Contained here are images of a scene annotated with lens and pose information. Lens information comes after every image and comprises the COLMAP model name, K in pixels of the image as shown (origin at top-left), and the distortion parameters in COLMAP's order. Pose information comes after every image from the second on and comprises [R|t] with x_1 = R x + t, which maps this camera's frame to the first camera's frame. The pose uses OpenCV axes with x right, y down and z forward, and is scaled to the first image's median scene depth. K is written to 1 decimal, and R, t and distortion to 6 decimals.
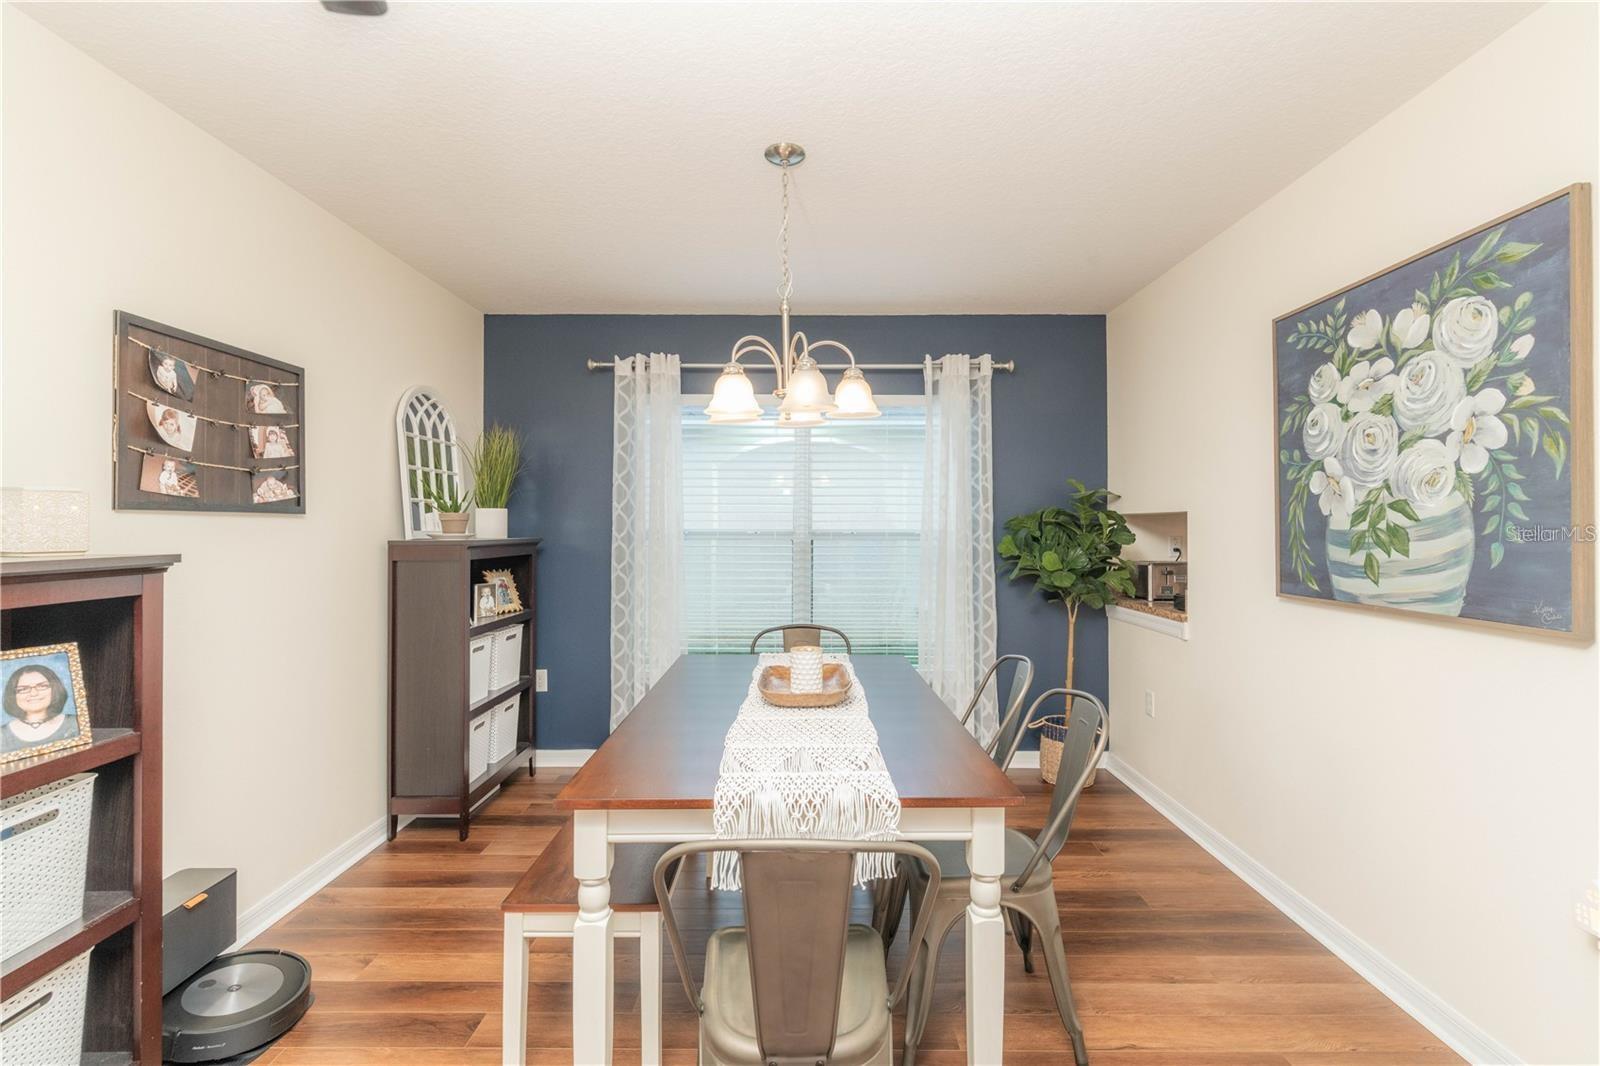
lens RADIAL K [[702.5, 0, 799.7], [0, 702.5, 532.1], [0, 0, 1]] dist [0.002730, 0.000286]
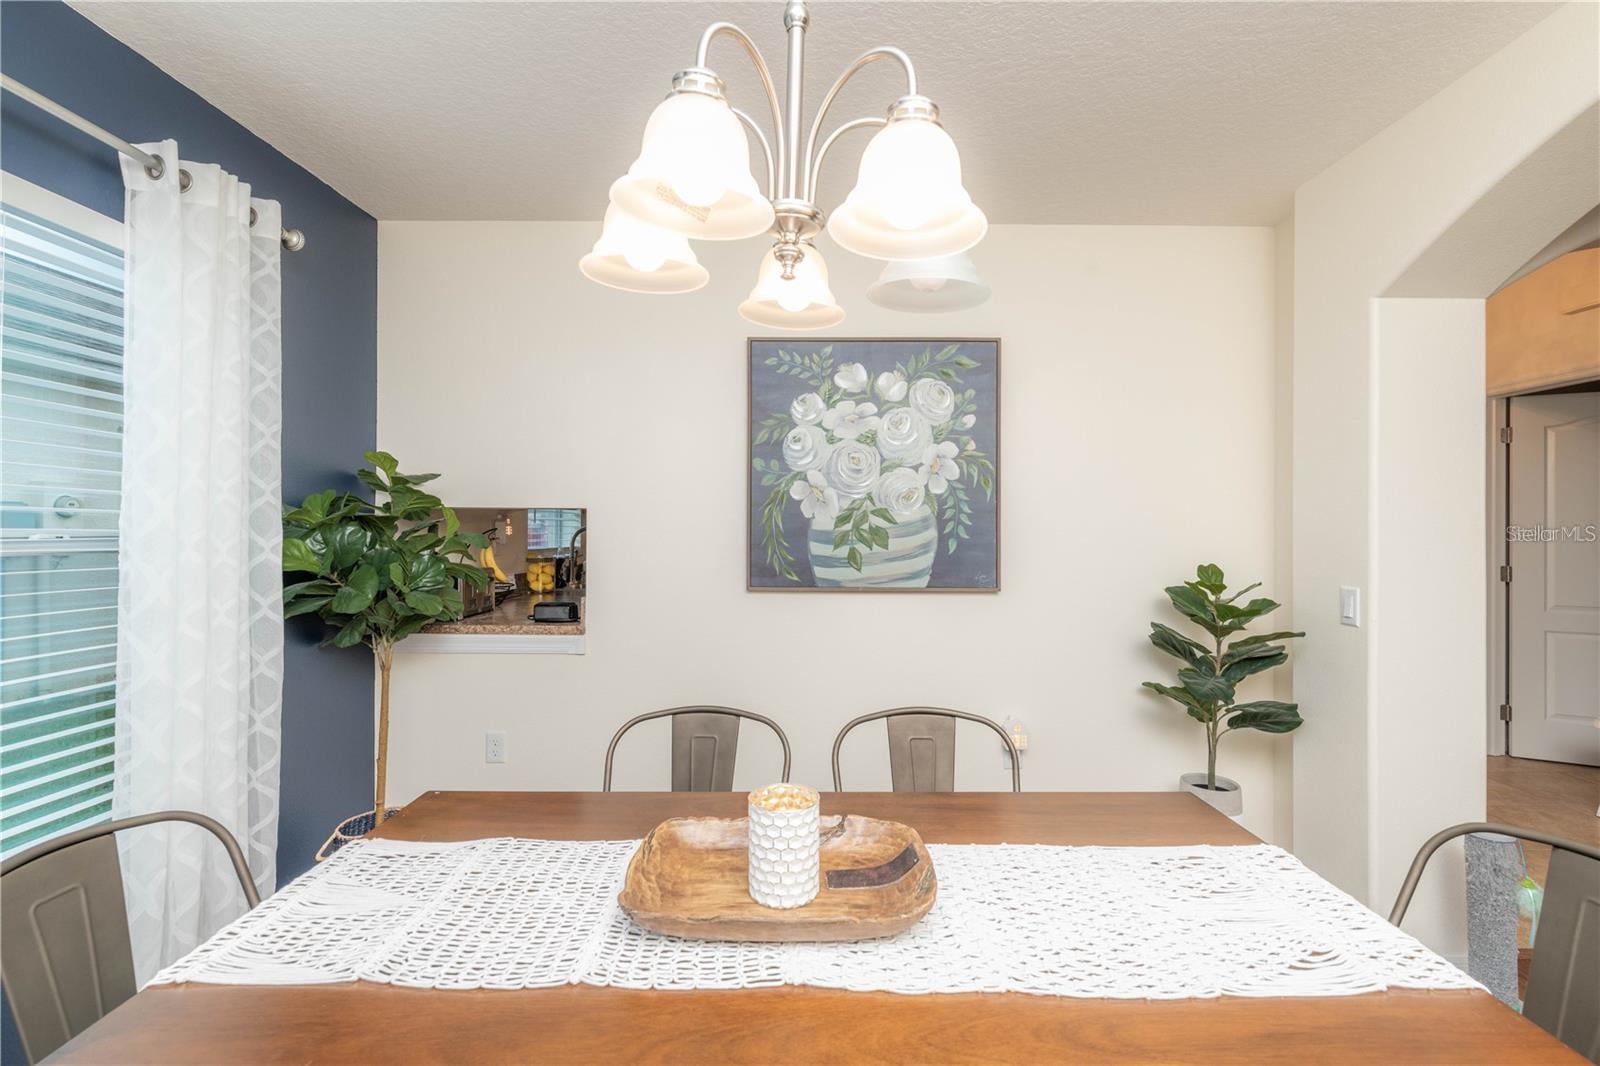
lens RADIAL K [[702.5, 0, 800.2], [0, 702.5, 521.8], [0, 0, 1]] dist [0.002730, 0.000286]
pose [[-0.009085, 0.004526, 0.999948, -0.510703], [-0.000158, 0.999990, -0.004528, -0.012771], [-0.999959, -0.000199, -0.009084, 1.135466]]
